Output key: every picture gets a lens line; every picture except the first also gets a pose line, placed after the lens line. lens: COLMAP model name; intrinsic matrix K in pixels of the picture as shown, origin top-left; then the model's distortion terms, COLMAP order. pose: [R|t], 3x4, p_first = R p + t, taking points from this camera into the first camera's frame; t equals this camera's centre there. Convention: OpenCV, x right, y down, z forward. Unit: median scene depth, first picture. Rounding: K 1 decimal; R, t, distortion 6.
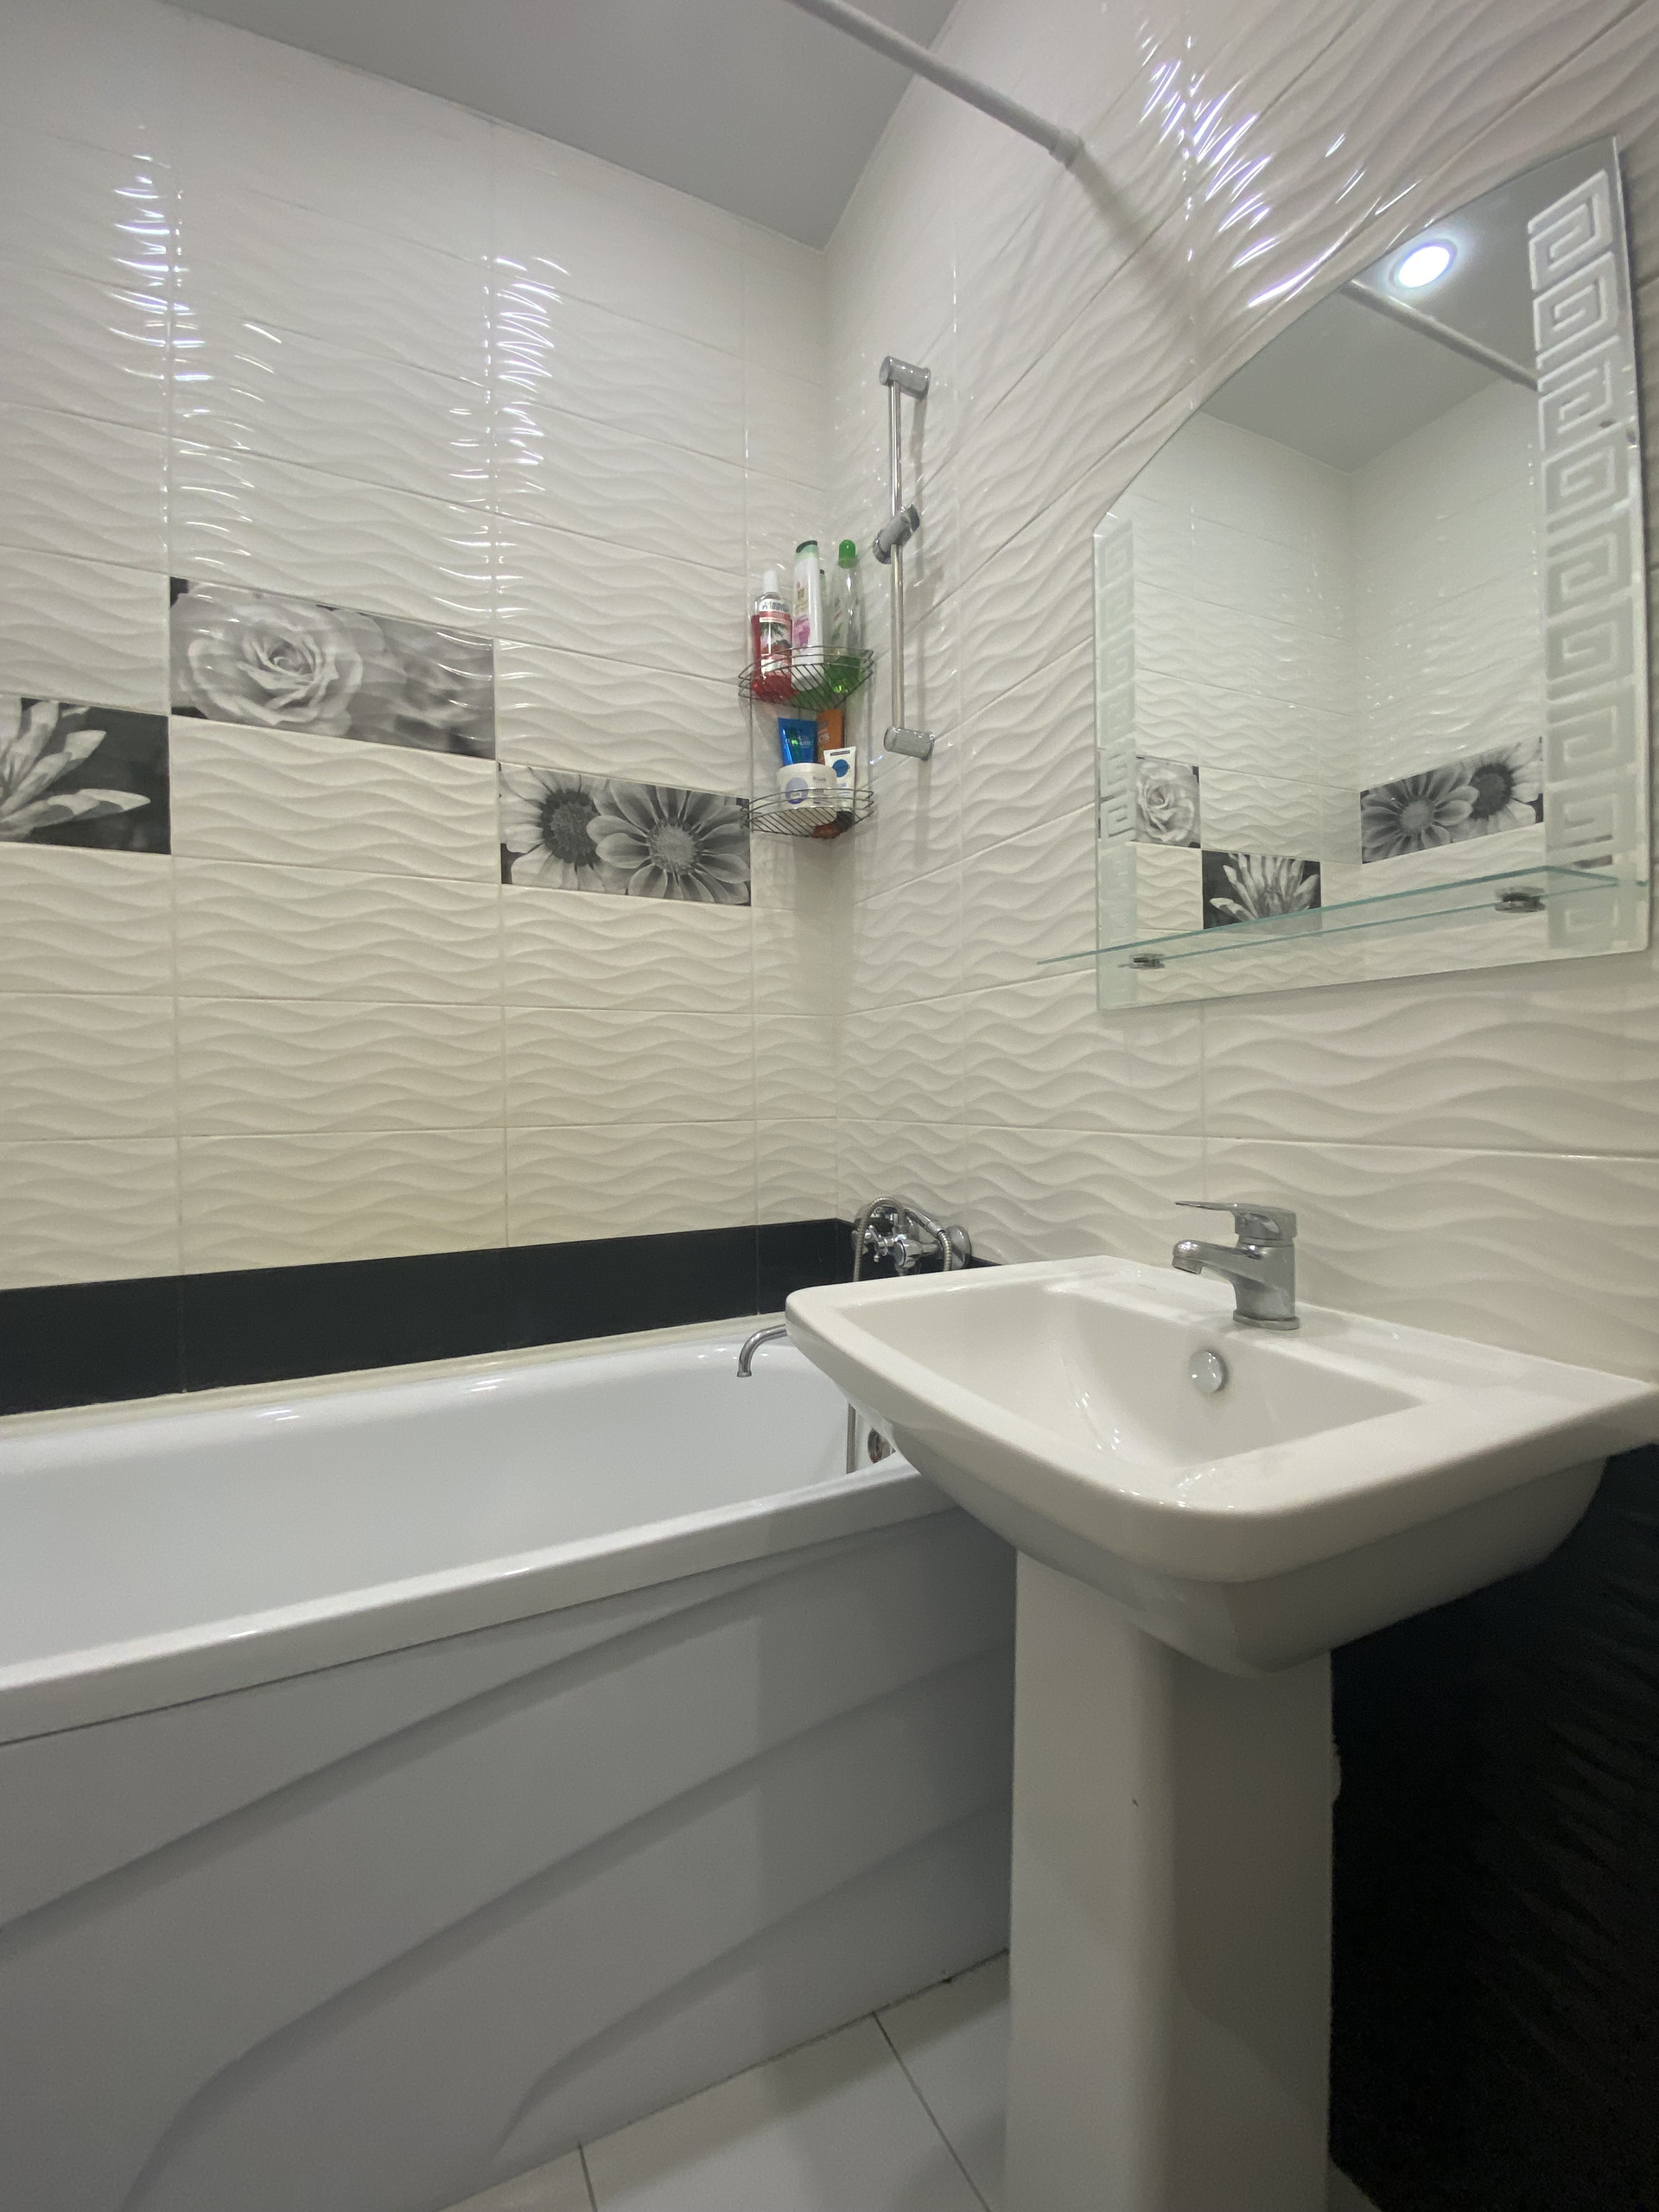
lens RADIAL K [[912.2, 0, 865.2], [0, 912.2, 1079.4], [0, 0, 1]] dist [-0.007263, -0.002110]
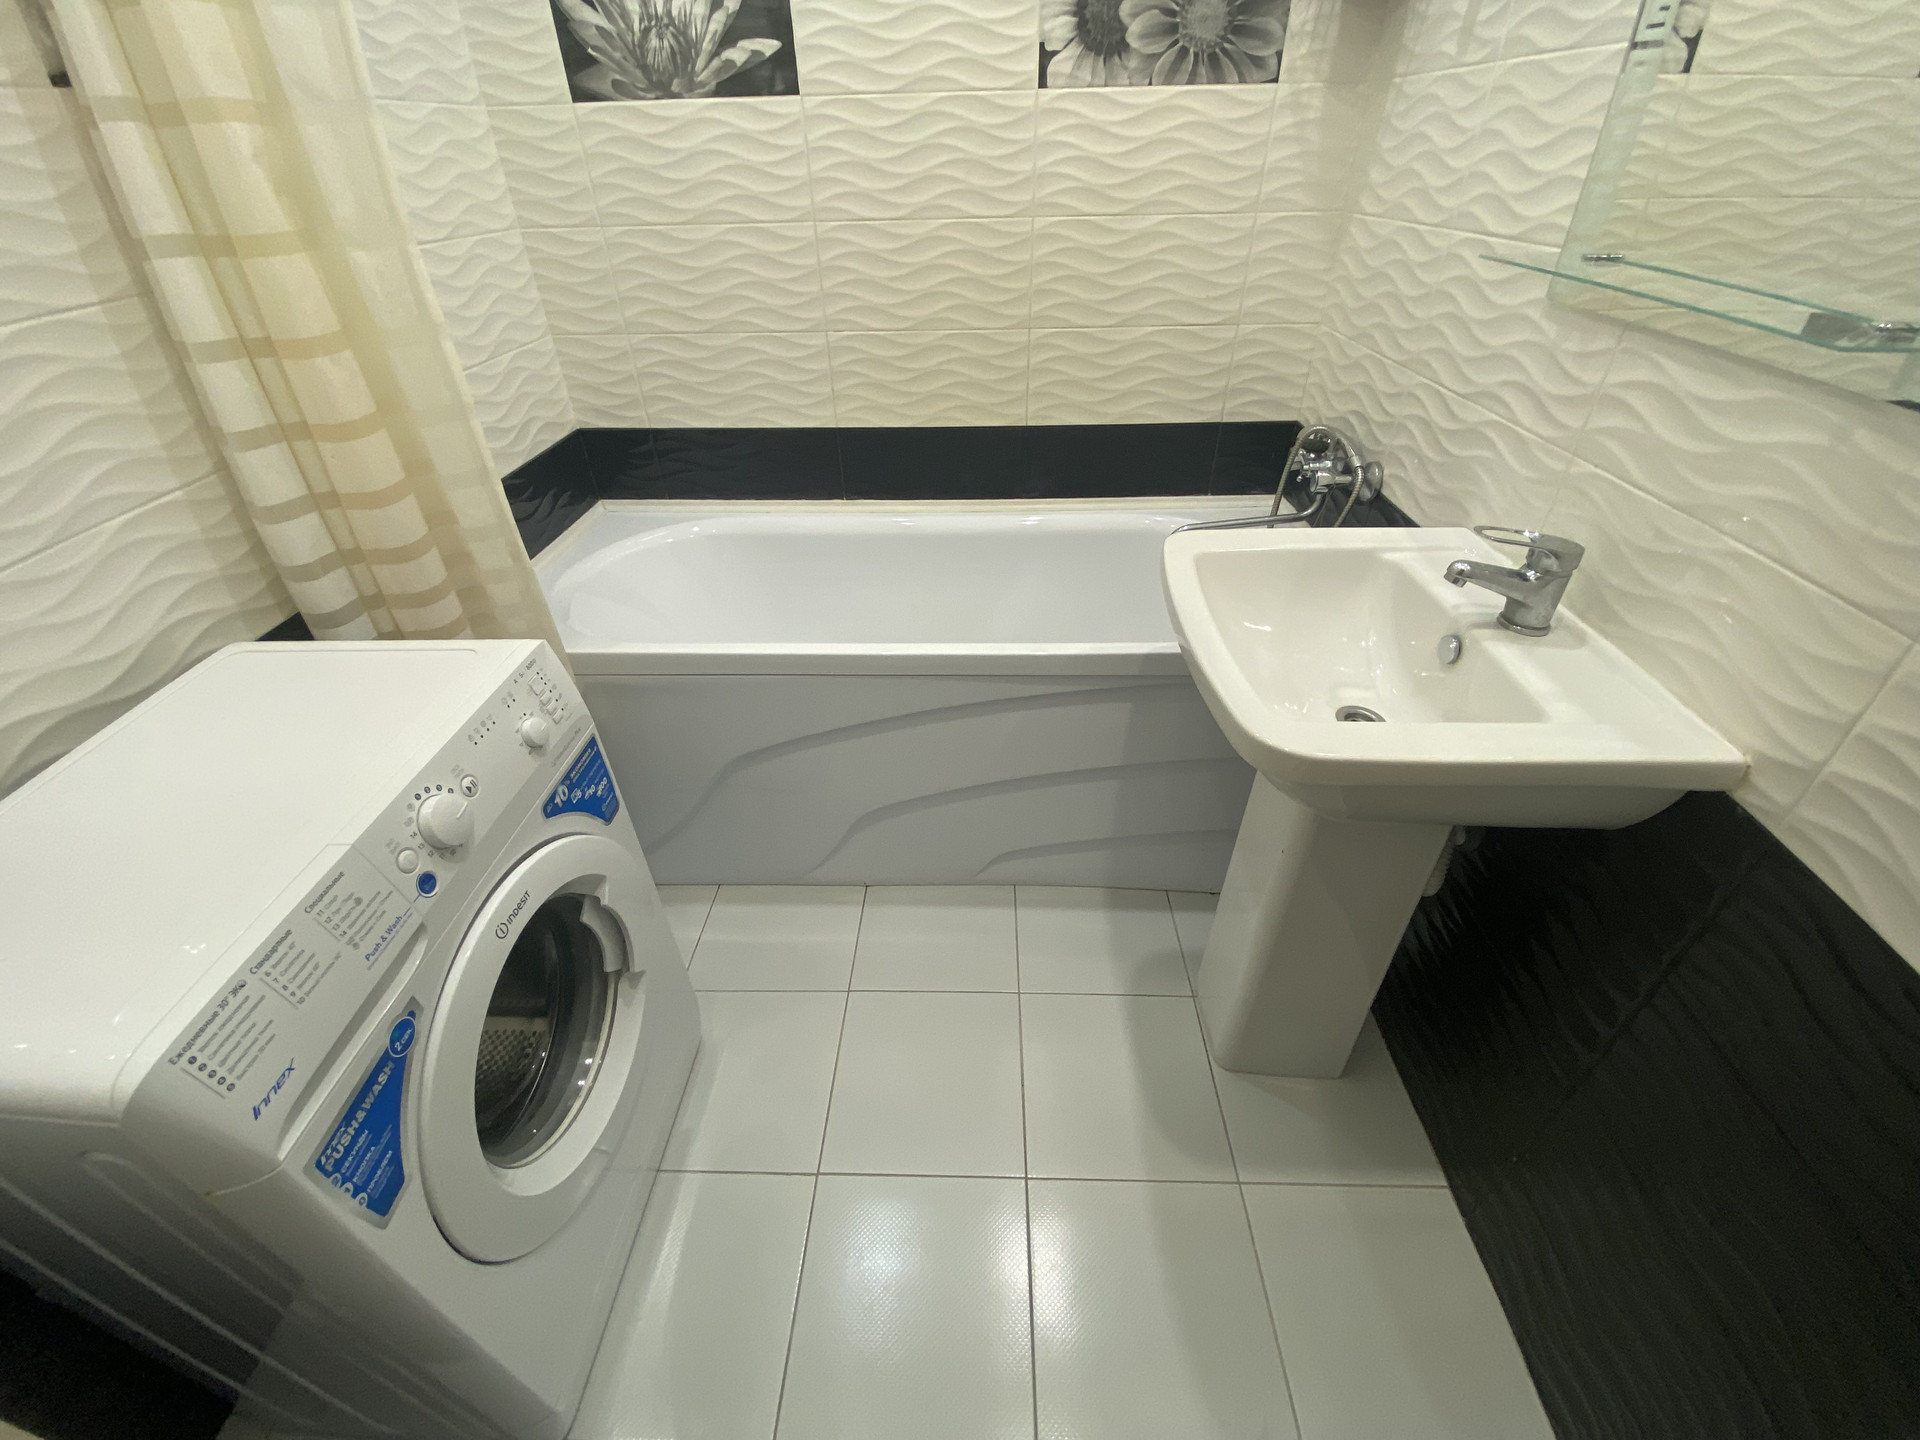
lens RADIAL K [[791.7, 0, 962.1], [0, 791.7, 717.4], [0, 0, 1]] dist [-0.007263, -0.002110]
pose [[0.879061, 0.275181, -0.389264, 0.108772], [0.001463, 0.815004, 0.579453, -0.145940], [0.476707, -0.509944, 0.716036, -0.133252]]
